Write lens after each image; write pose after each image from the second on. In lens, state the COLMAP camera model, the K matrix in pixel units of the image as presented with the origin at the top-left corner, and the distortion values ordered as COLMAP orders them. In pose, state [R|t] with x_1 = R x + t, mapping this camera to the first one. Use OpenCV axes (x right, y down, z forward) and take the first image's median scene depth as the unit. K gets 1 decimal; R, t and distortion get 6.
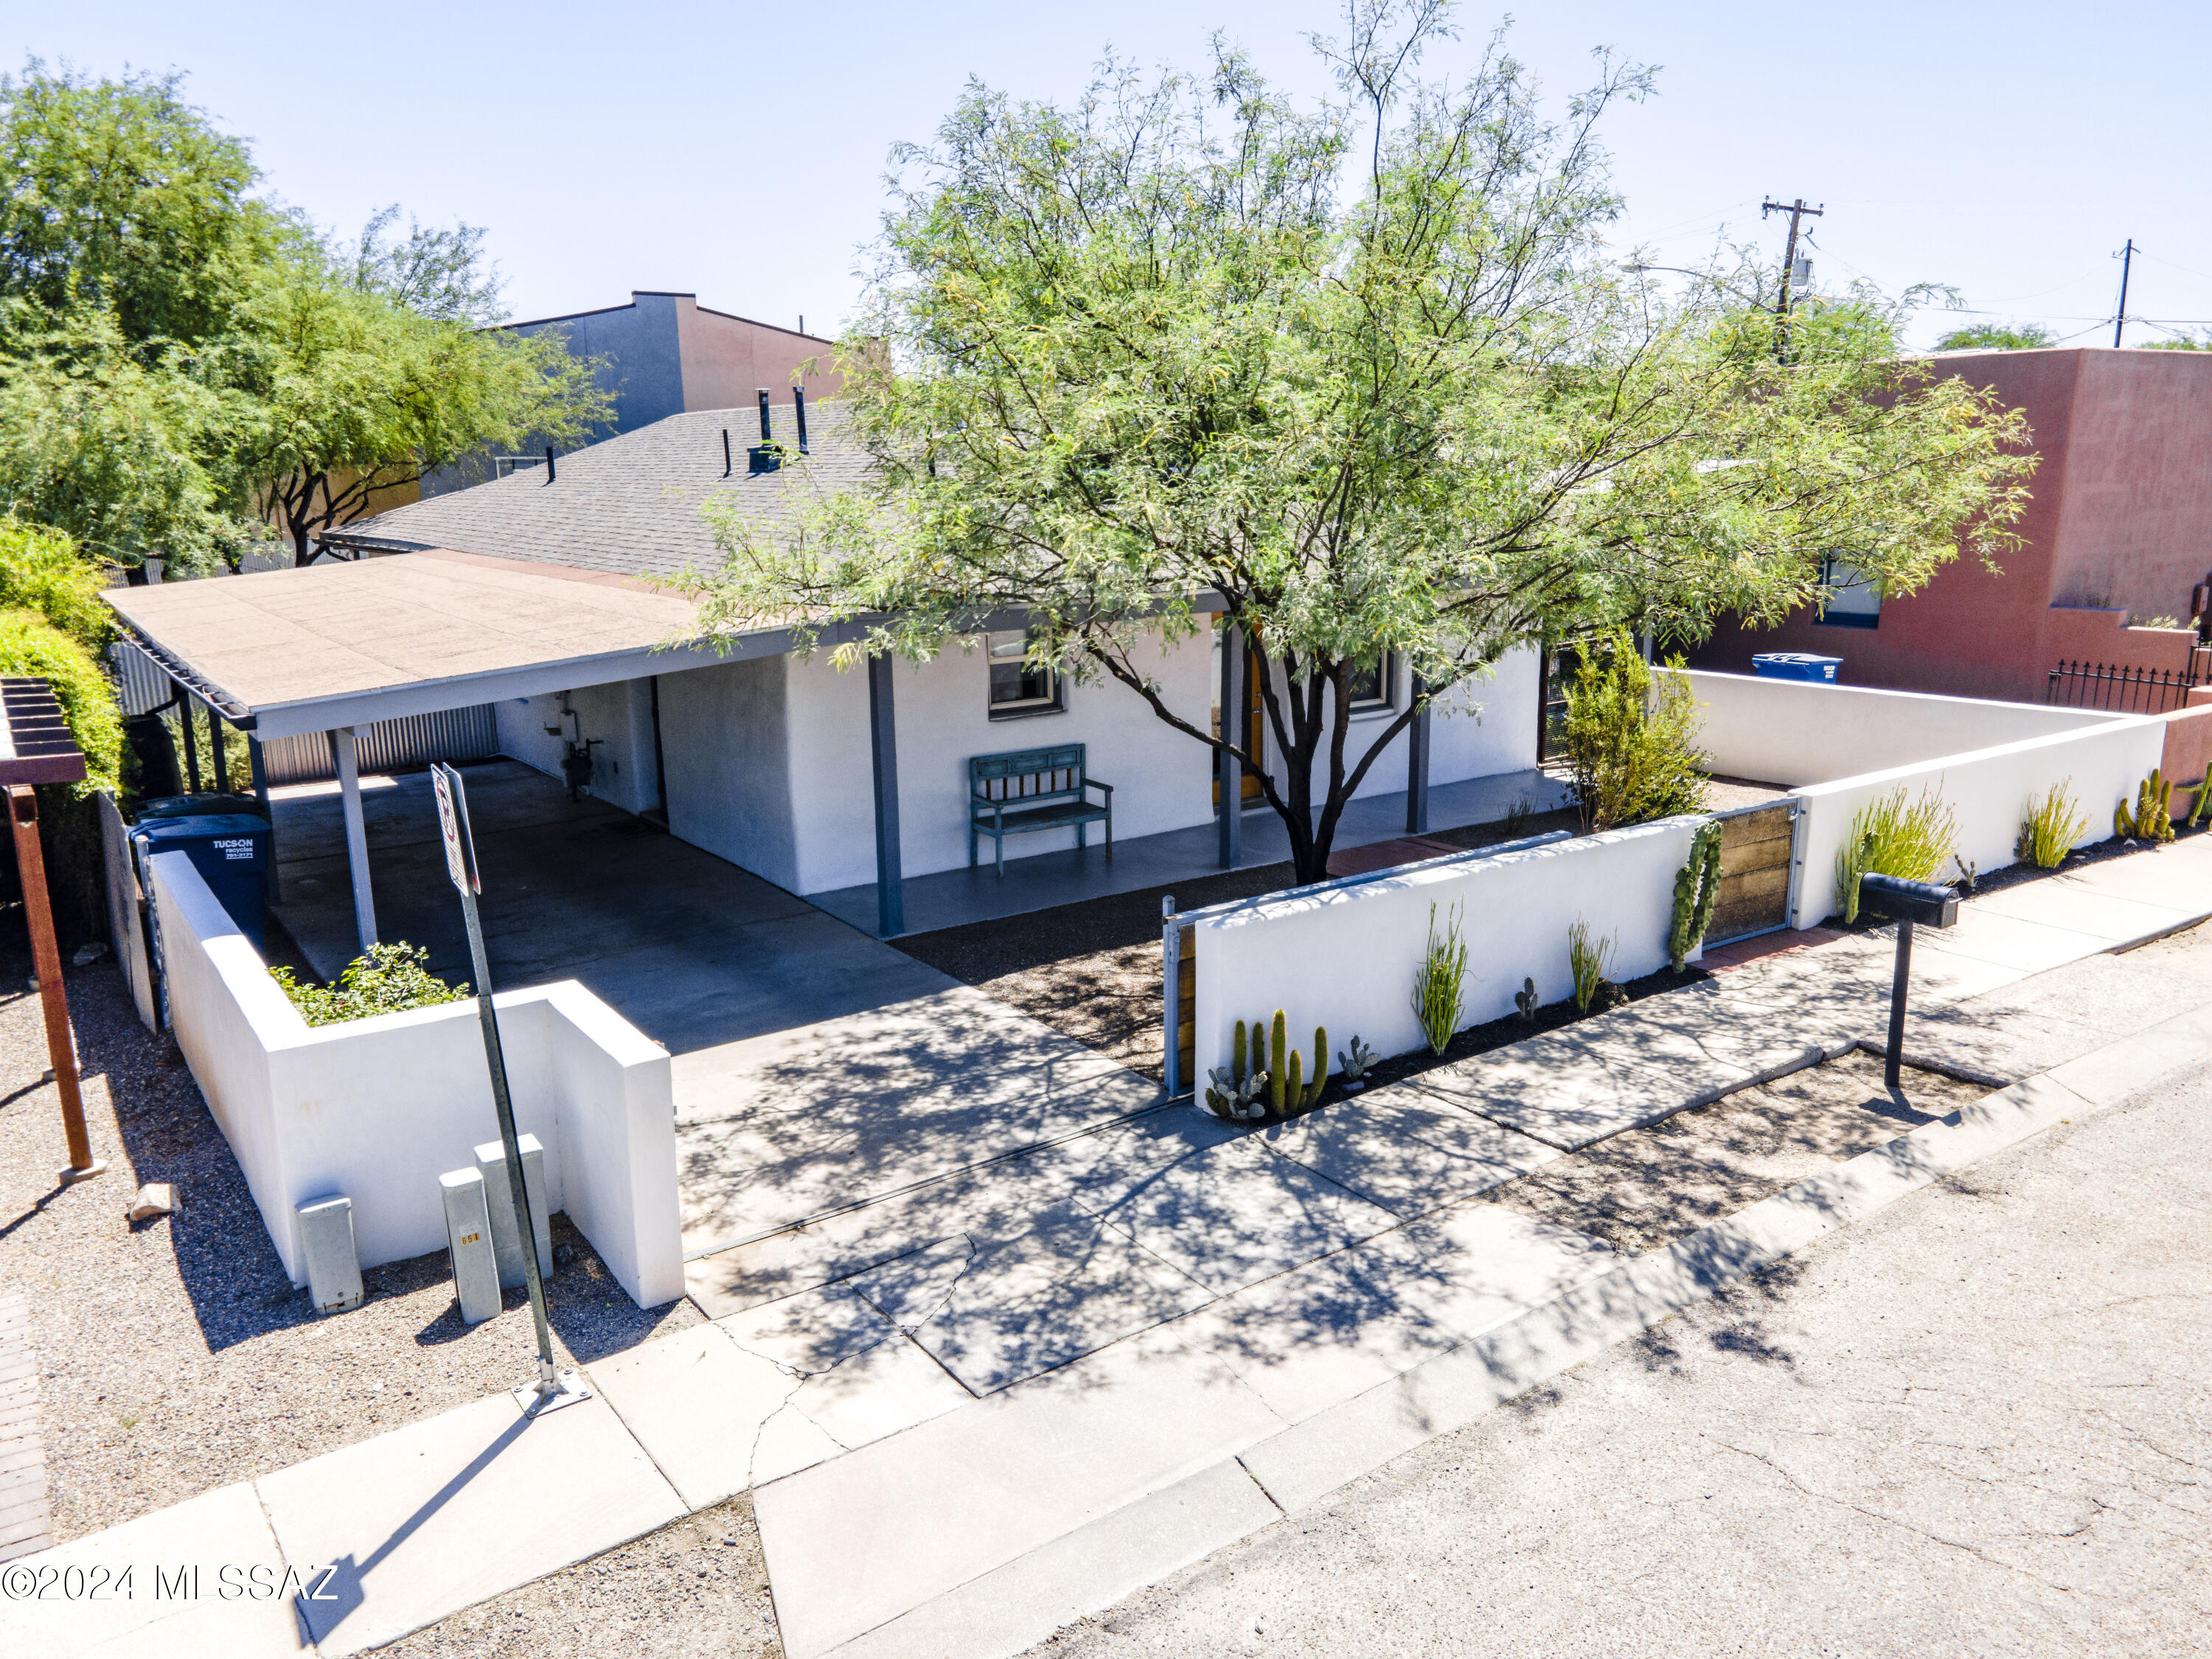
lens RADIAL K [[1608.7, 0, 1107.6], [0, 1608.7, 841.8], [0, 0, 1]] dist [0.035344, 0.016877]
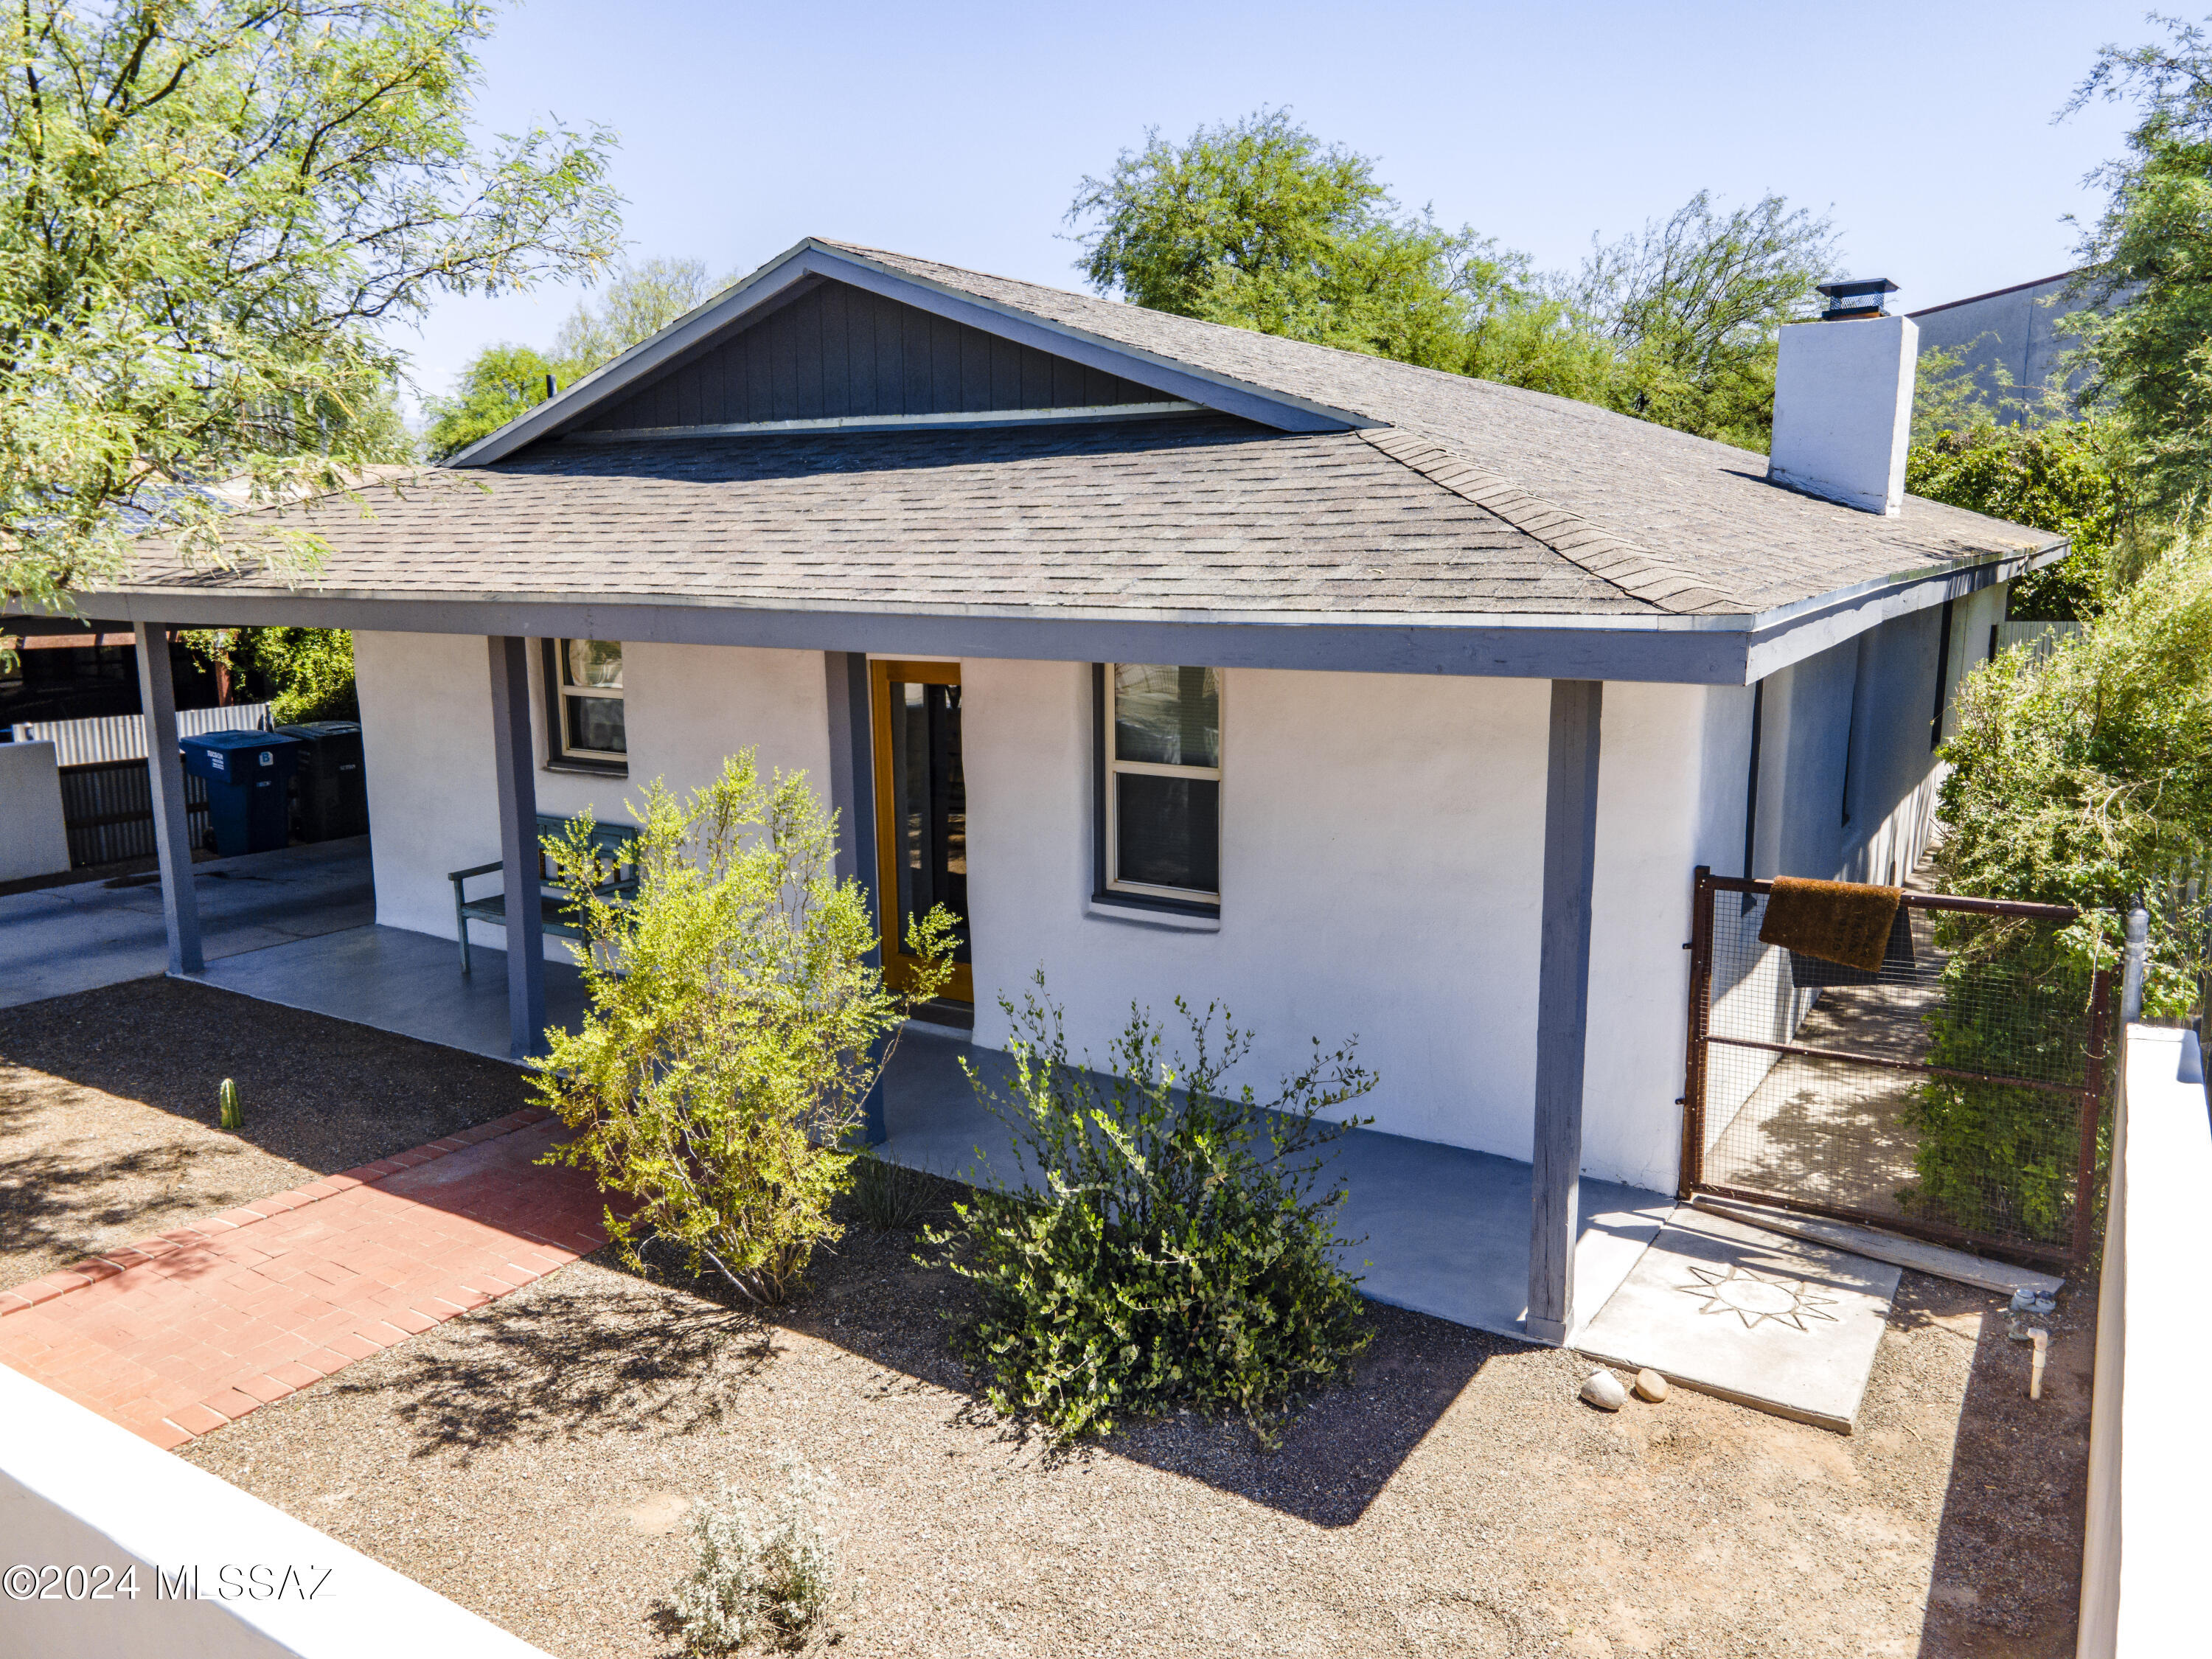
lens RADIAL K [[1608.7, 0, 1091.7], [0, 1608.7, 821.5], [0, 0, 1]] dist [0.035344, 0.016877]
pose [[0.373061, 0.174846, -0.911183, 1.078658], [-0.212687, 0.972047, 0.099445, -0.275785], [0.903100, 0.156698, 0.399820, 1.434045]]
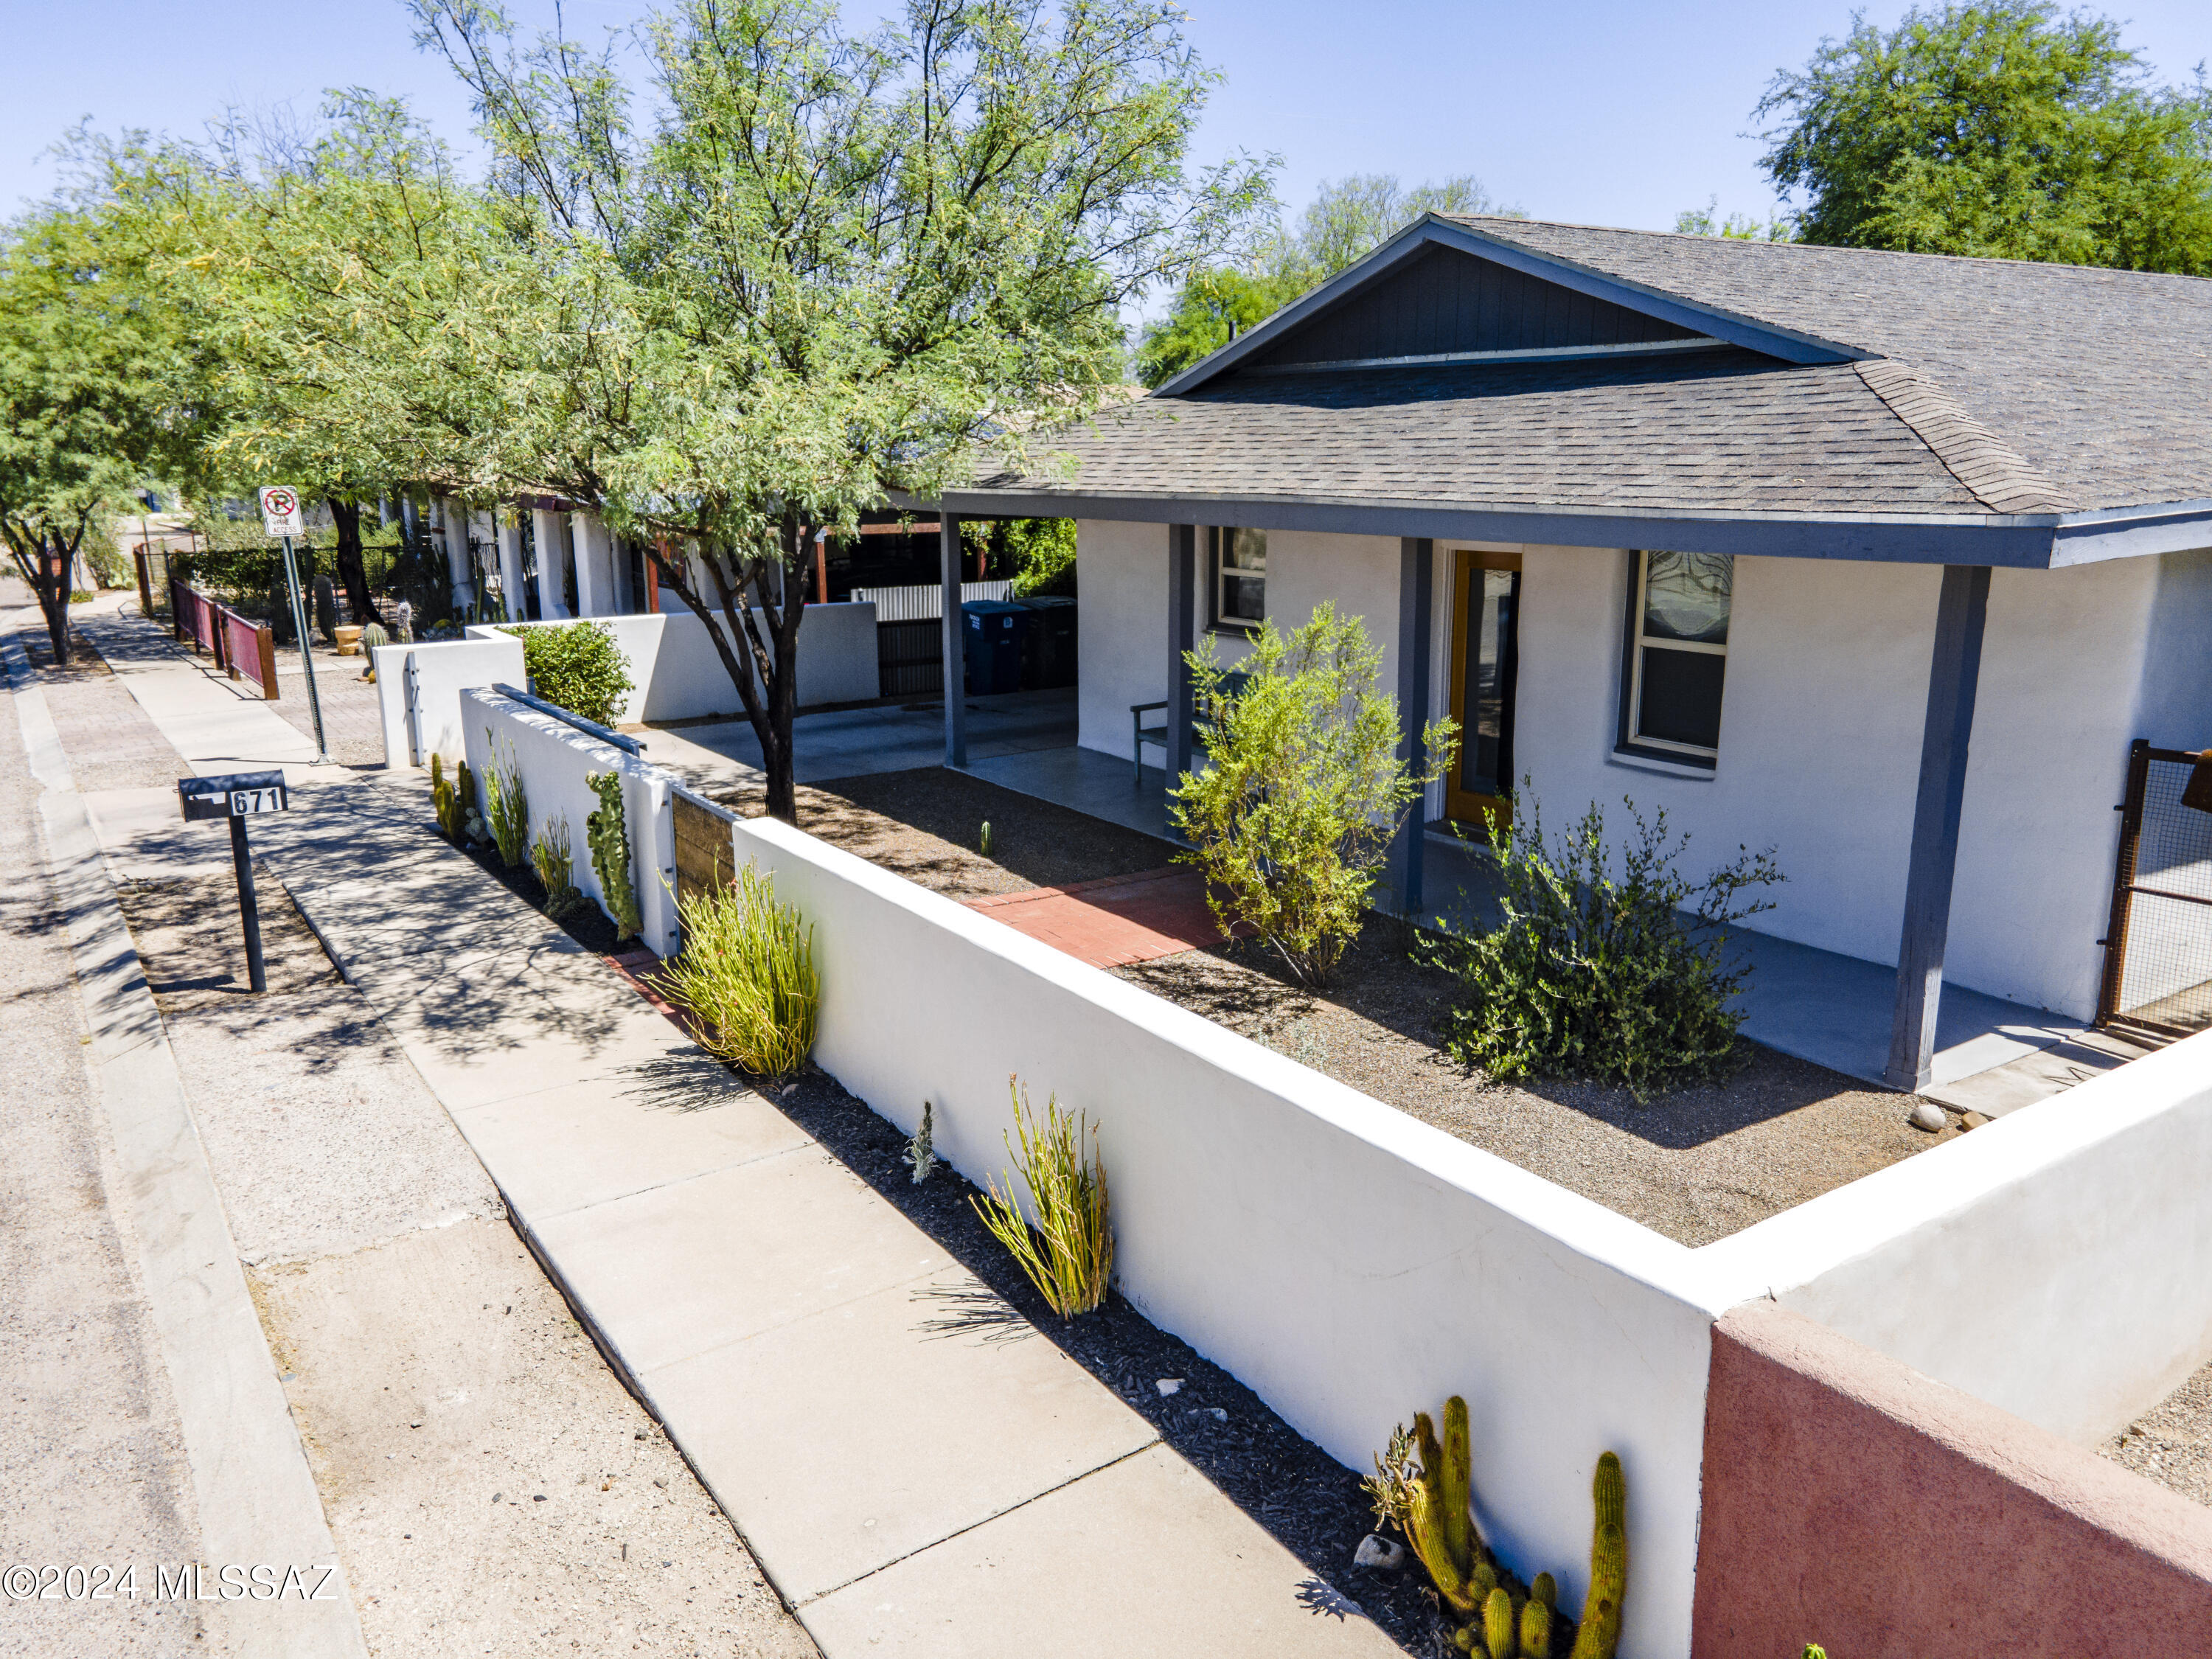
lens RADIAL K [[1608.7, 0, 1101.6], [0, 1608.7, 817.6], [0, 0, 1]] dist [0.035344, 0.016877]
pose [[-0.020009, 0.240131, -0.970534, 1.363197], [-0.223514, 0.945085, 0.238443, -0.285646], [0.974495, 0.221699, 0.034762, 1.430280]]
